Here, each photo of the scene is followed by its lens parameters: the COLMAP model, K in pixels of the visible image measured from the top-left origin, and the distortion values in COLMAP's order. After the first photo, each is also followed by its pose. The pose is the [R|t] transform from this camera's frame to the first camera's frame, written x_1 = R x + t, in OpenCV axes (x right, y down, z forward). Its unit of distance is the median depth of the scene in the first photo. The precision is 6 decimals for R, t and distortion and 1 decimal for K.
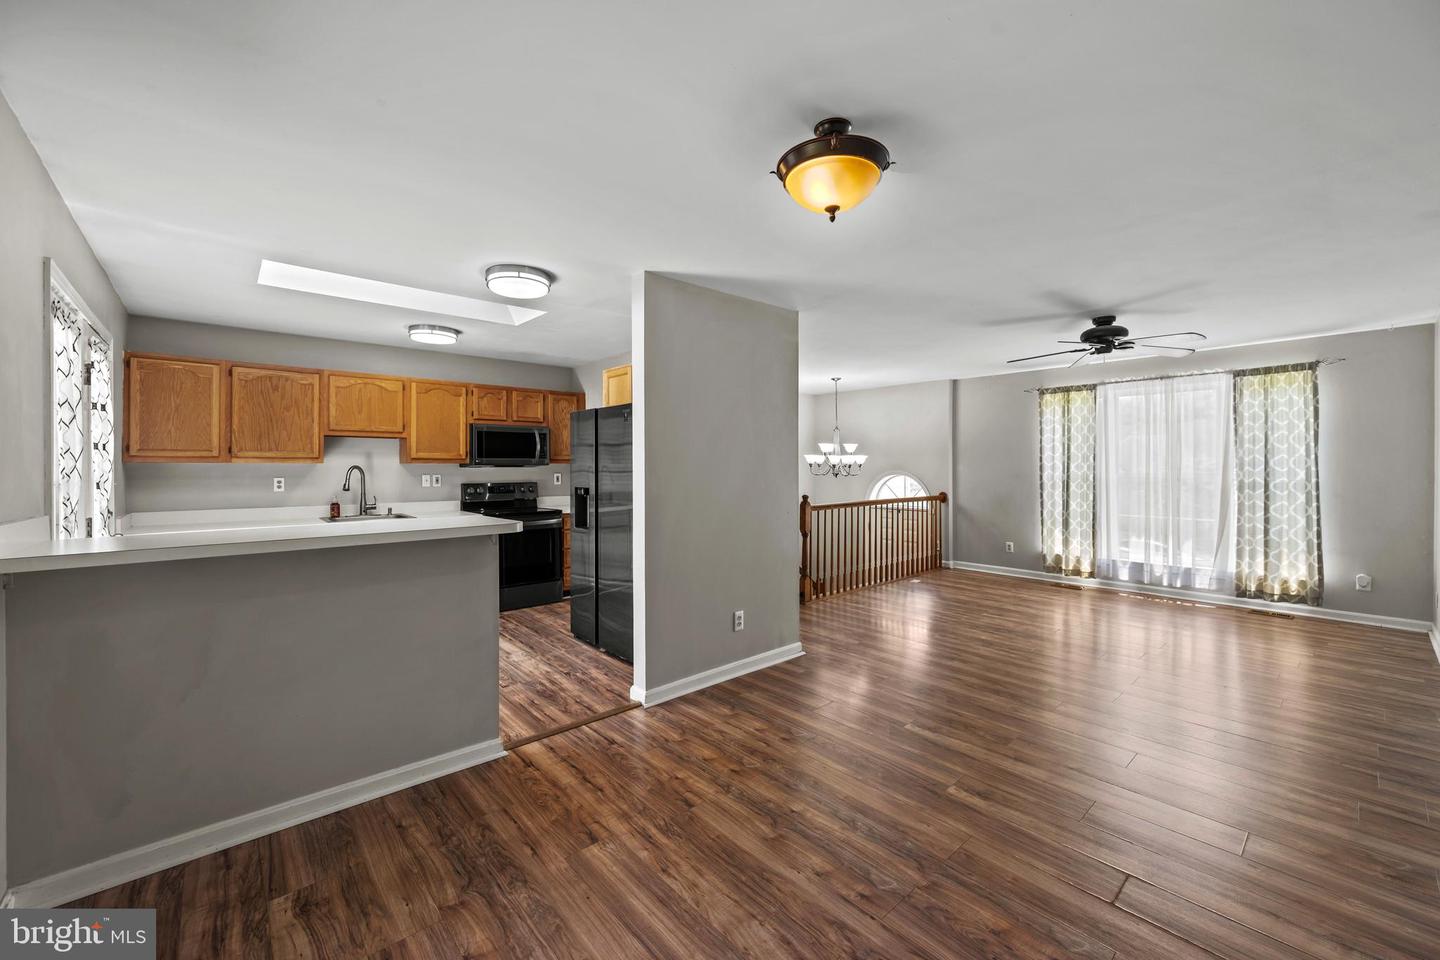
lens RADIAL K [[568.9, 0, 718.9], [0, 568.9, 466.2], [0, 0, 1]] dist [-0.003417, -0.000145]
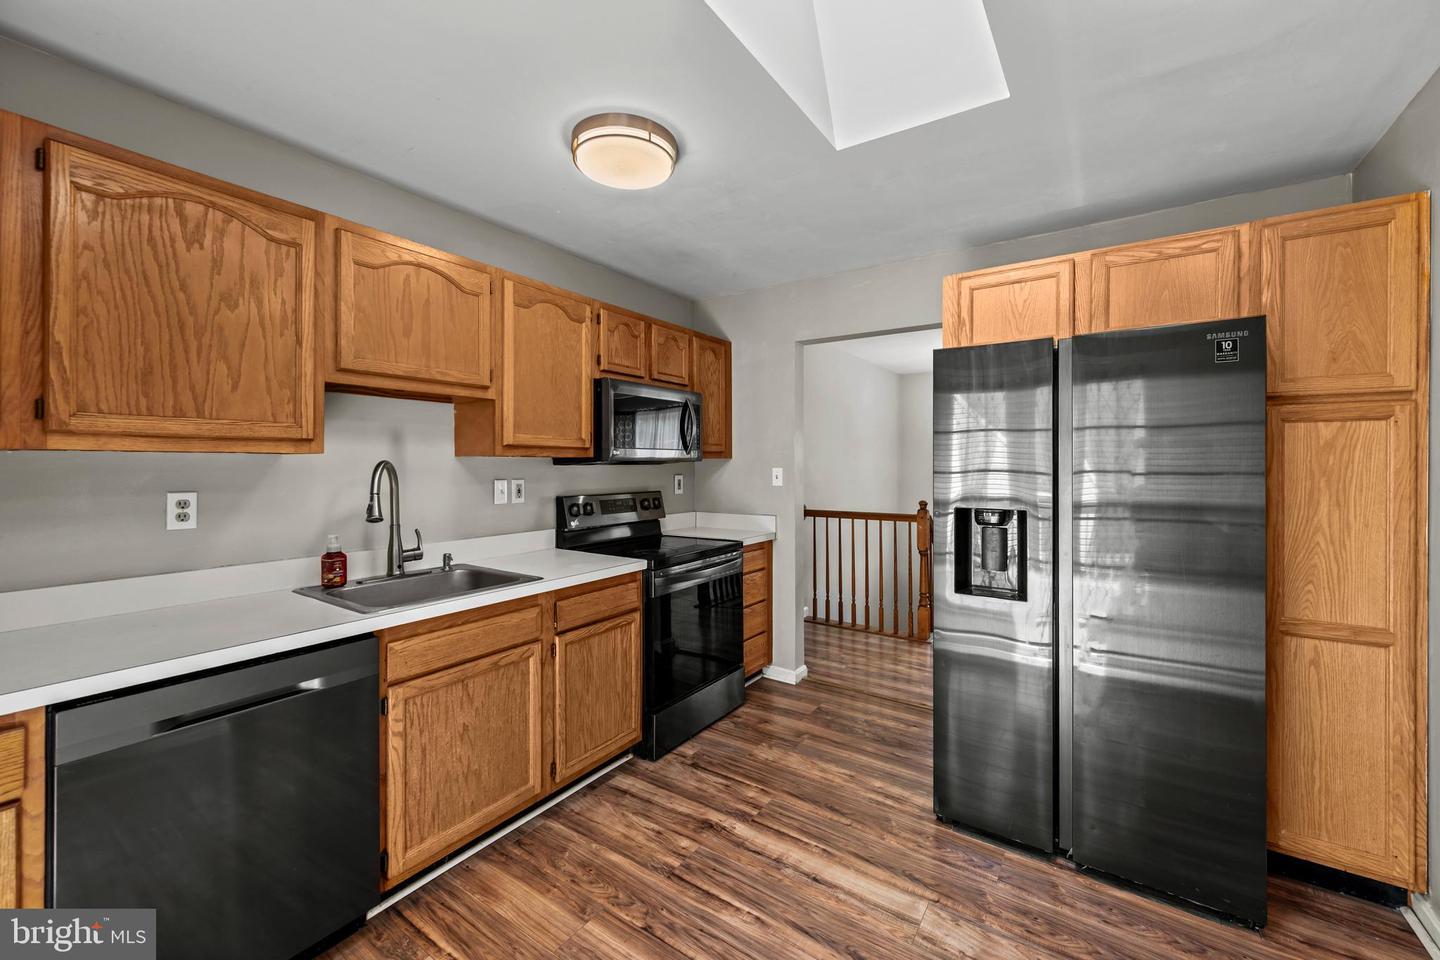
lens RADIAL K [[571.8, 0, 717.8], [0, 571.8, 463.8], [0, 0, 1]] dist [-0.000572, 0.000434]
pose [[0.970310, 0.001493, 0.241862, -0.524179], [-0.001463, 0.999999, -0.000305, 0.001176], [-0.241862, -0.000058, 0.970311, 0.550713]]
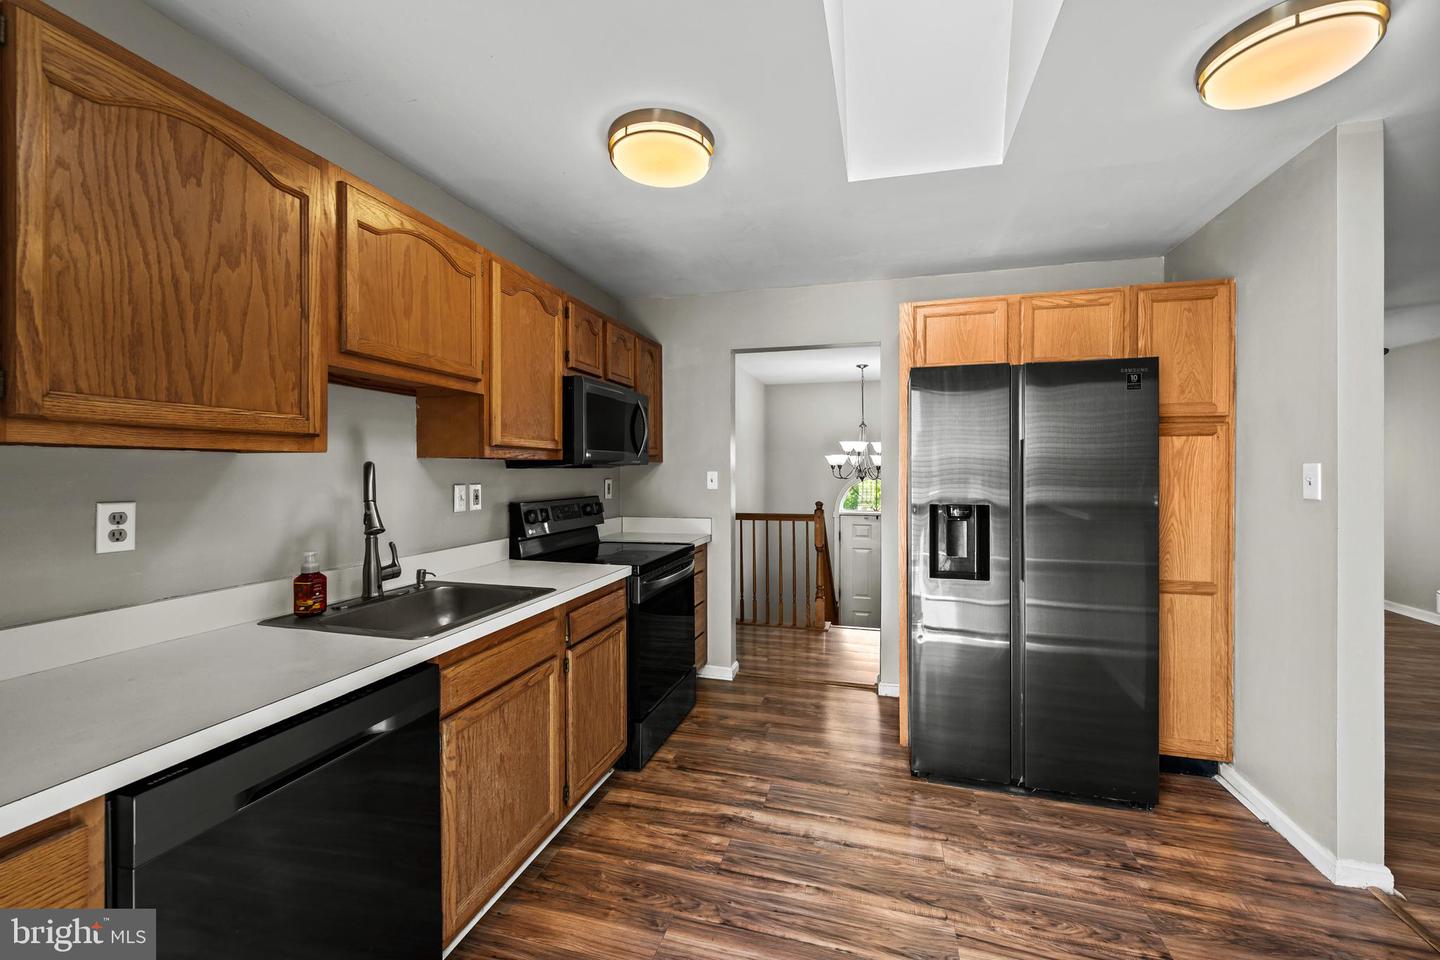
lens RADIAL K [[577.0, 0, 722.5], [0, 577.0, 469.9], [0, 0, 1]] dist [-0.000372, -0.000107]
pose [[0.840733, 0.000903, 0.541450, -0.677831], [-0.000940, 1.000000, -0.000208, 0.004090], [-0.541450, -0.000334, 0.840733, 0.600637]]
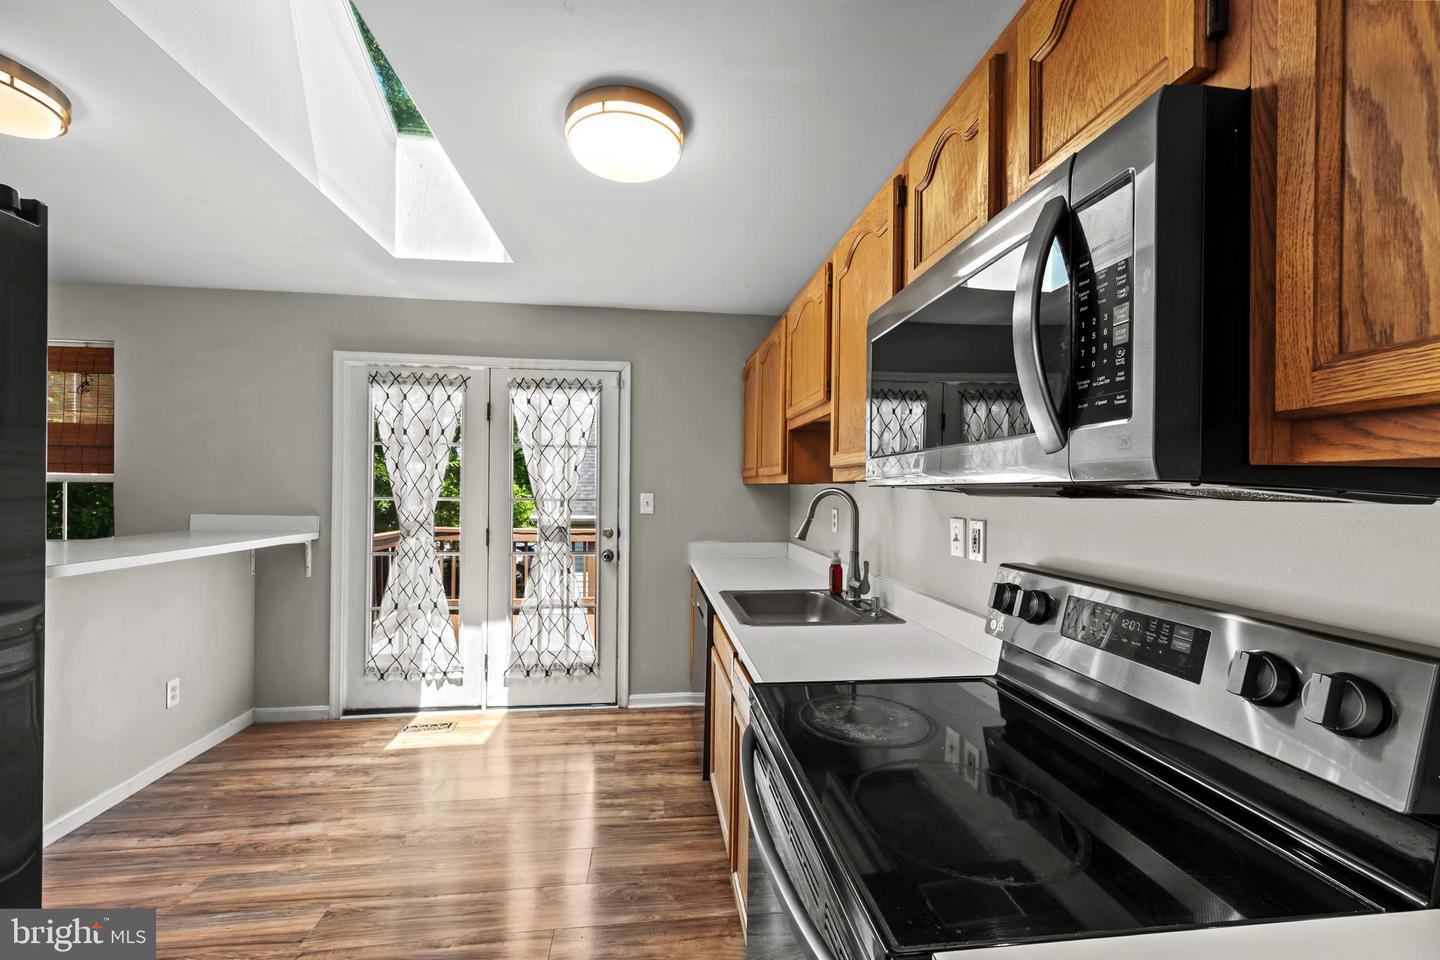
lens RADIAL K [[573.9, 0, 724.6], [0, 573.9, 487.6], [0, 0, 1]] dist [0.000422, -0.000030]
pose [[-0.563615, -0.005276, -0.826021, -0.217142], [-0.009467, 0.999955, 0.000073, -0.000633], [0.825983, 0.007861, -0.563640, 1.239474]]
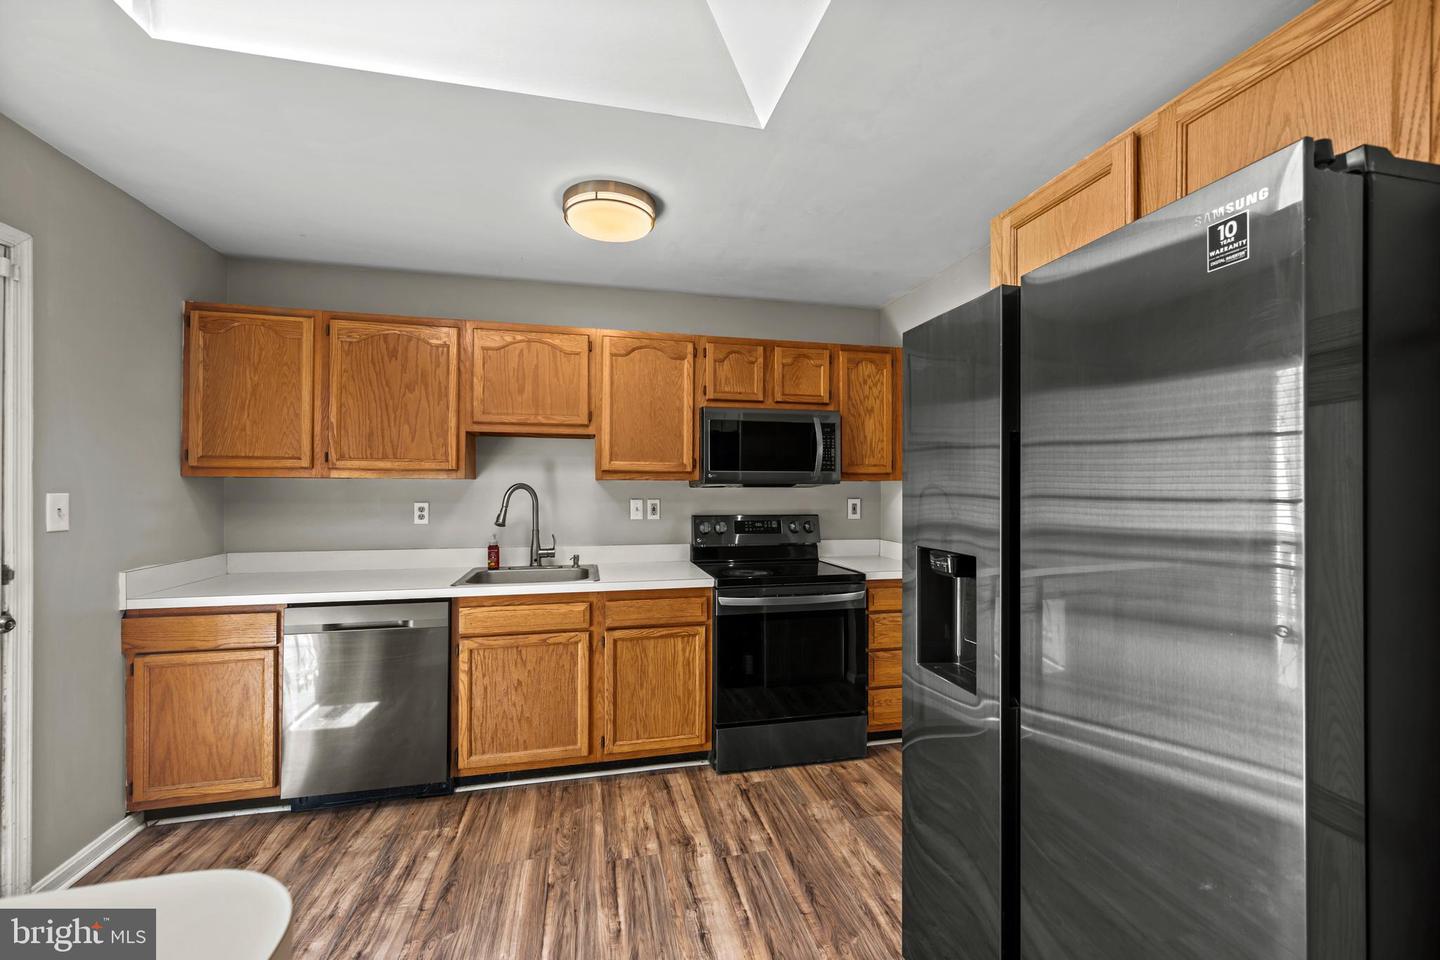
lens RADIAL K [[566.2, 0, 716.7], [0, 566.2, 485.1], [0, 0, 1]] dist [0.001802, 0.000068]
pose [[0.879071, 0.002012, -0.476686, -0.185052], [-0.003599, 0.999991, -0.002418, 0.001472], [0.476677, 0.003841, 0.879070, 0.602350]]
